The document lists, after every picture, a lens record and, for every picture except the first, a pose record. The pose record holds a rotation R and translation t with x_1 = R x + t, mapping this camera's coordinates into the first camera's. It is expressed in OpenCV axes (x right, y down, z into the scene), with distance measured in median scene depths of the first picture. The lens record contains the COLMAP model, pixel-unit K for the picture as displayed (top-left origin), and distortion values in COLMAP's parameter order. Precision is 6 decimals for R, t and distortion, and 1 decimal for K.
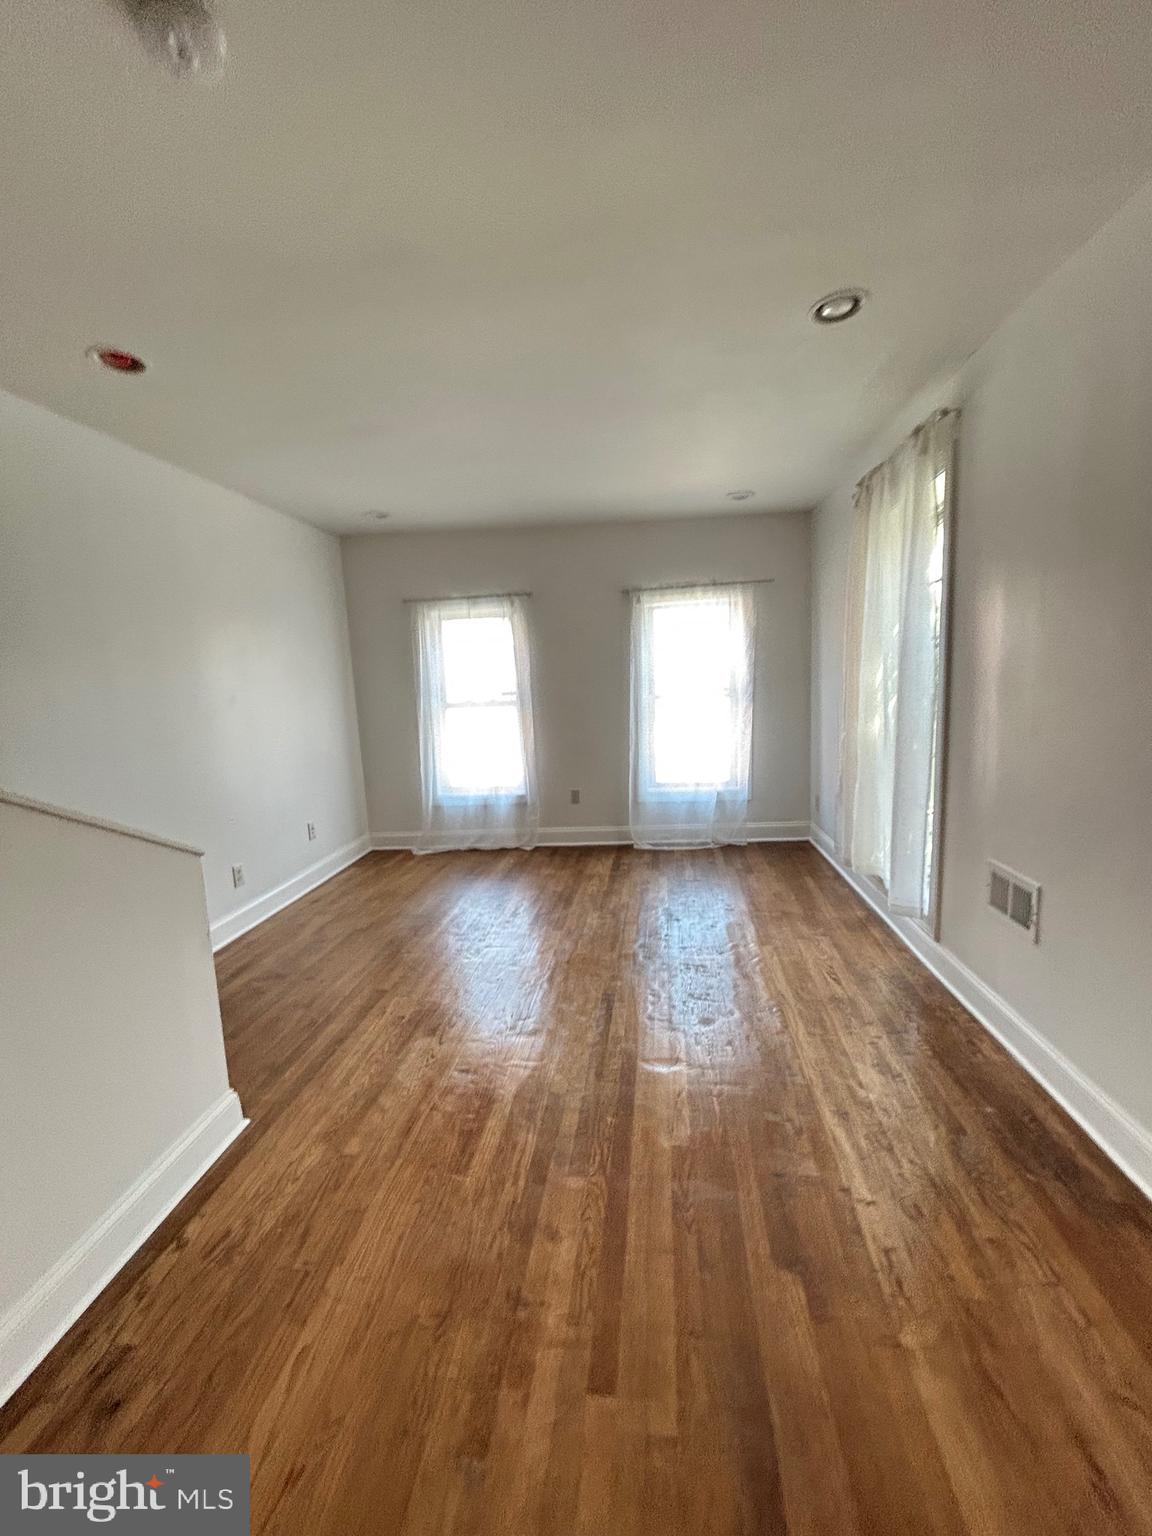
lens RADIAL K [[618.8, 0, 578.0], [0, 618.8, 769.3], [0, 0, 1]] dist [0.000162, 0.001083]
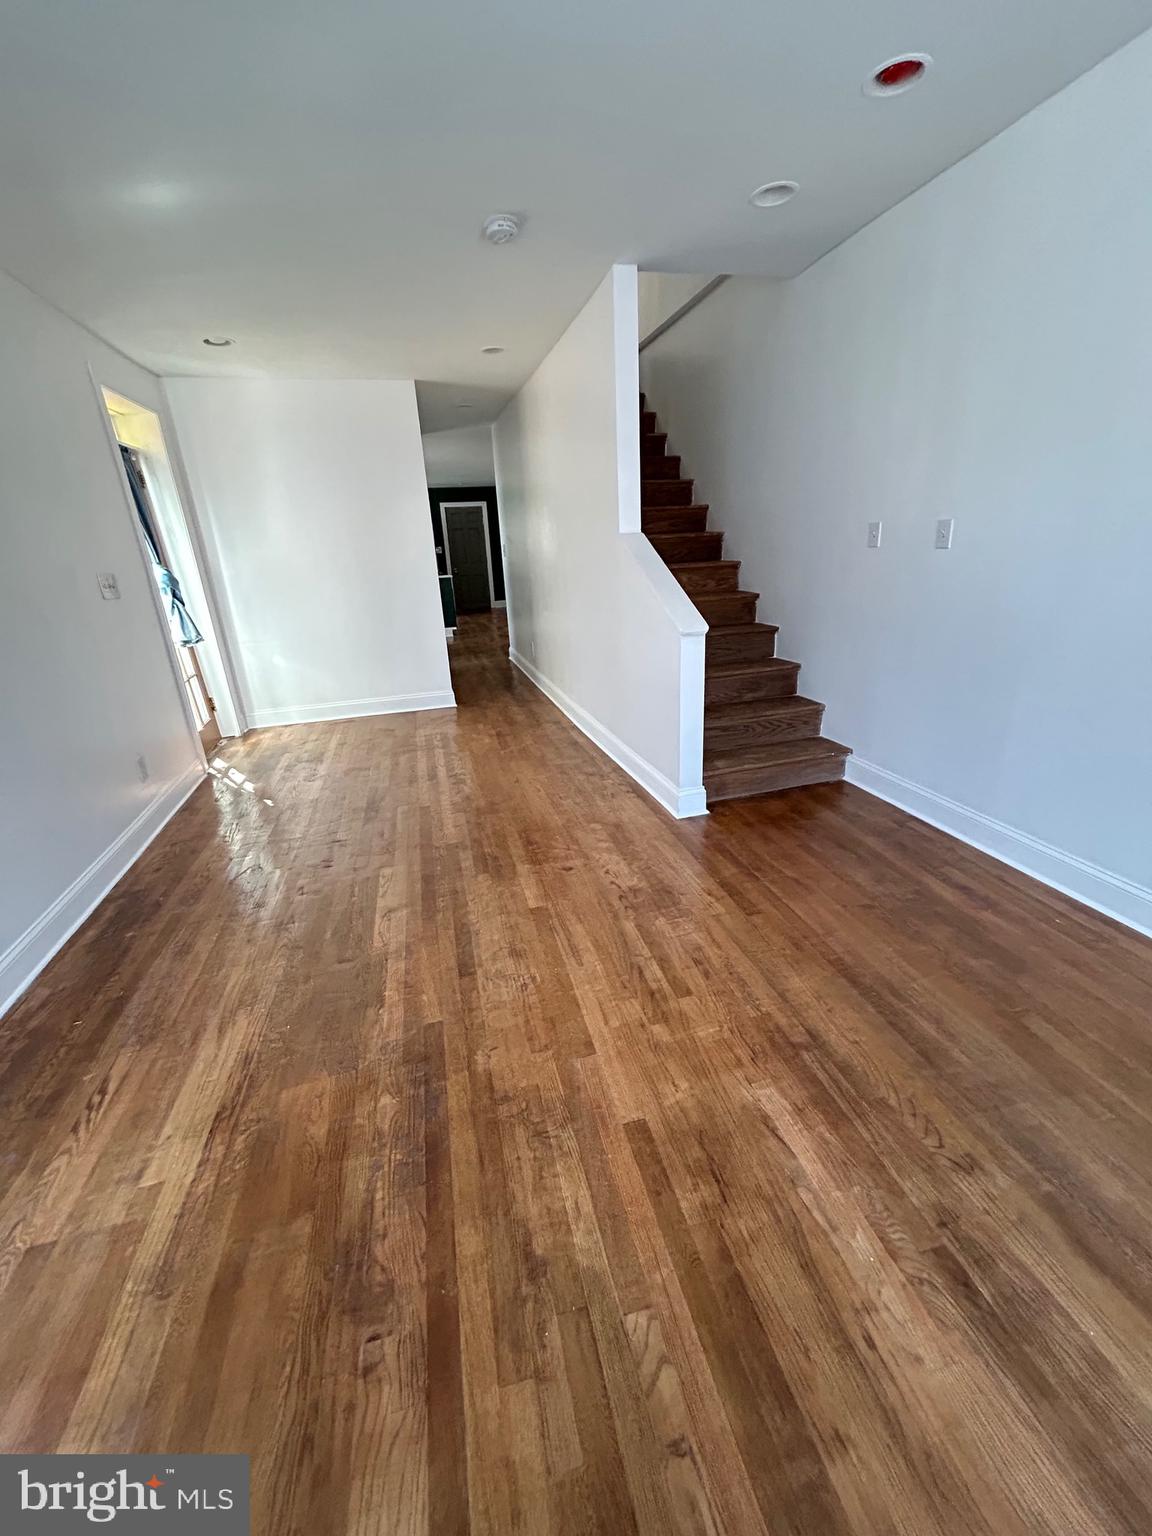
lens RADIAL K [[618.8, 0, 578.0], [0, 618.8, 769.3], [0, 0, 1]] dist [0.000162, 0.001083]
pose [[-0.923294, 0.219464, -0.315221, 0.128632], [0.040347, 0.871561, 0.488624, -0.254527], [0.381969, 0.438426, -0.813562, 1.842980]]
